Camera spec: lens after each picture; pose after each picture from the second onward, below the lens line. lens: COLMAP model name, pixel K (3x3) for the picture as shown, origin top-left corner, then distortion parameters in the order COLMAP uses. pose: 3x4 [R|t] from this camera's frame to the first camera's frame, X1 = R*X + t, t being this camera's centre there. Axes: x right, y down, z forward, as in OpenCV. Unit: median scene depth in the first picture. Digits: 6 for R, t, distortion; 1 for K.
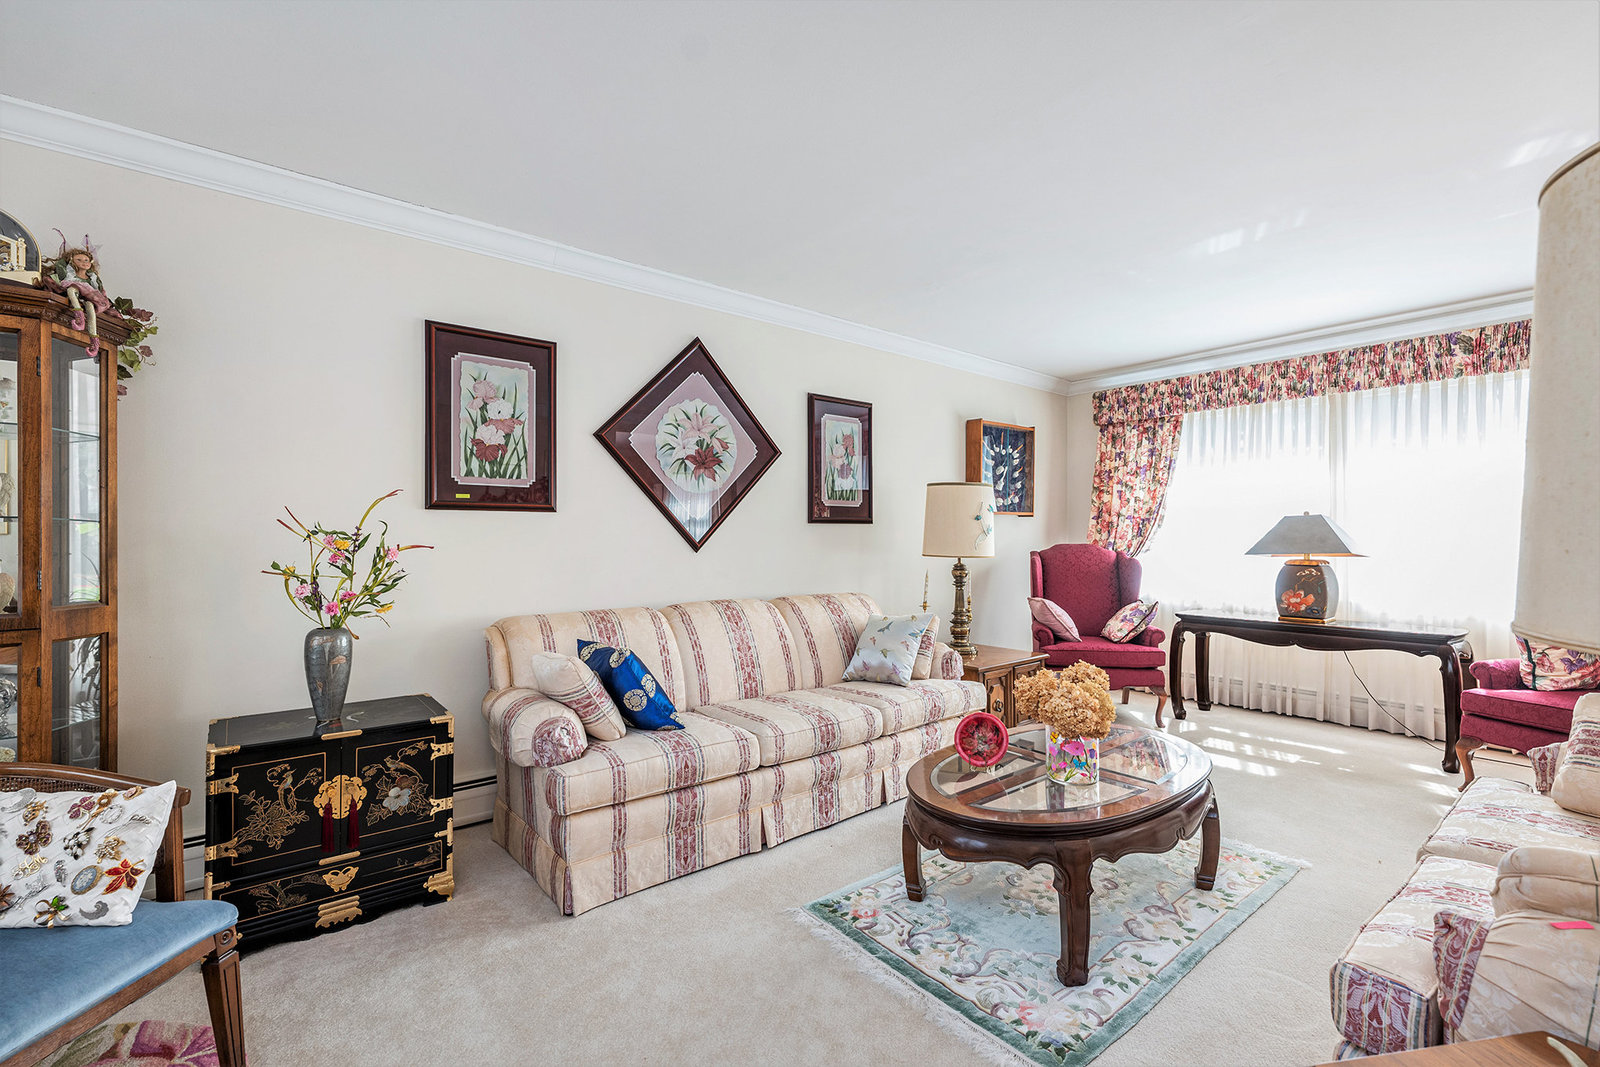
lens RADIAL K [[735.6, 0, 841.7], [0, 735.6, 535.3], [0, 0, 1]] dist [-0.001191, -0.001532]
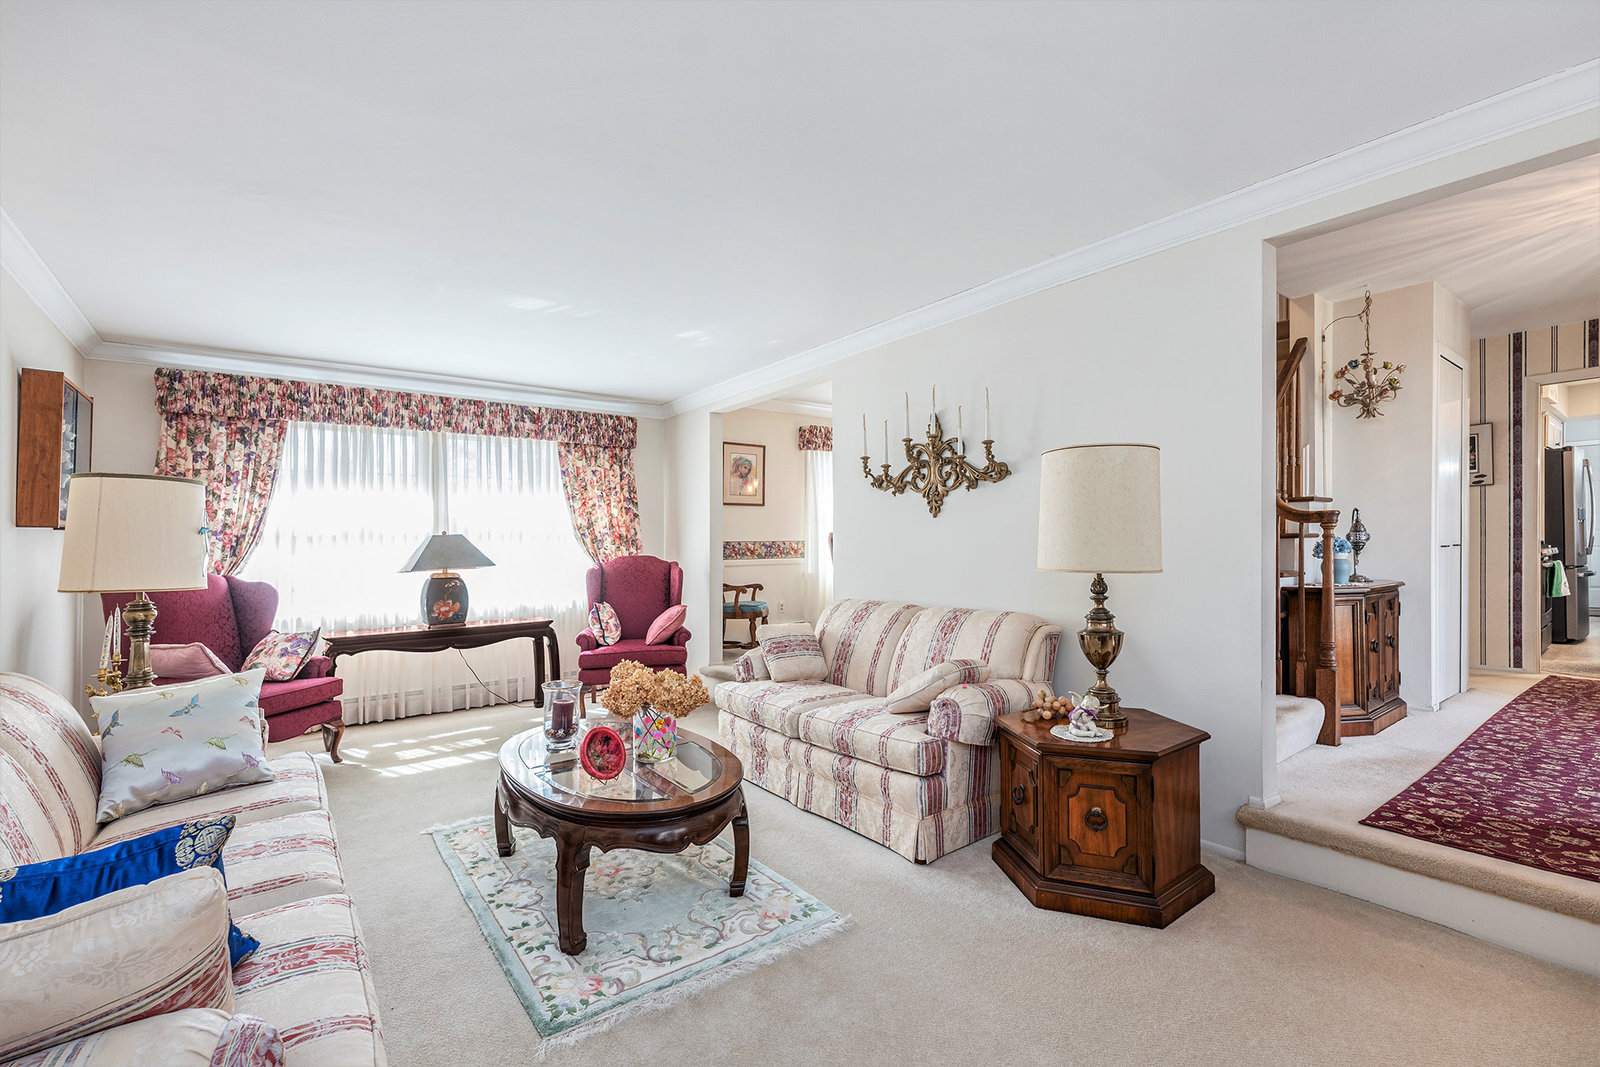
lens RADIAL K [[735.6, 0, 766.8], [0, 735.6, 541.0], [0, 0, 1]] dist [-0.001191, -0.001532]
pose [[0.034806, 0.005319, 0.999380, -0.463874], [0.012118, 0.999910, -0.005744, -0.004257], [-0.999321, 0.012311, 0.034738, 0.417919]]
